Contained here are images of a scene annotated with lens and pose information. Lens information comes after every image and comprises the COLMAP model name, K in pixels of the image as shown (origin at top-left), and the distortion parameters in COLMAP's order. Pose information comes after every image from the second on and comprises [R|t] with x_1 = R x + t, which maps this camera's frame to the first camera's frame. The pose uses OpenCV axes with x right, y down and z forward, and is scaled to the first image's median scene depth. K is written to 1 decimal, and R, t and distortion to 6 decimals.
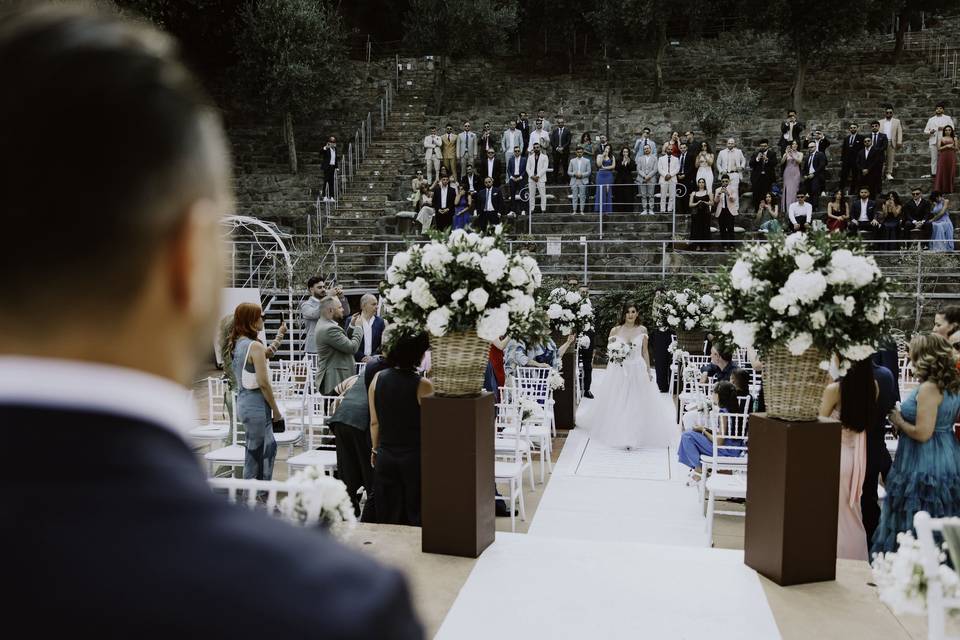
lens RADIAL K [[901.9, 0, 477.9], [0, 901.9, 349.3], [0, 0, 1]] dist [-0.012776, -0.008389]
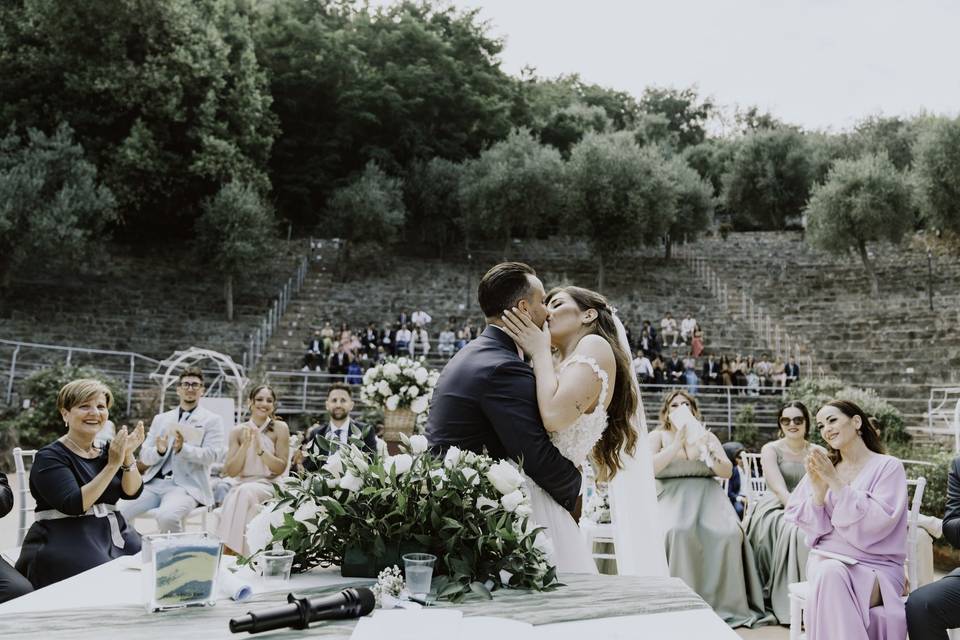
lens RADIAL K [[1295.0, 0, 483.8], [0, 1295.0, 264.9], [0, 0, 1]] dist [0.390852, 0.065178]
pose [[0.984076, 0.055327, 0.168921, -0.175522], [-0.013838, 0.971286, -0.237510, 0.178936], [-0.177211, 0.231391, 0.956585, -0.940108]]
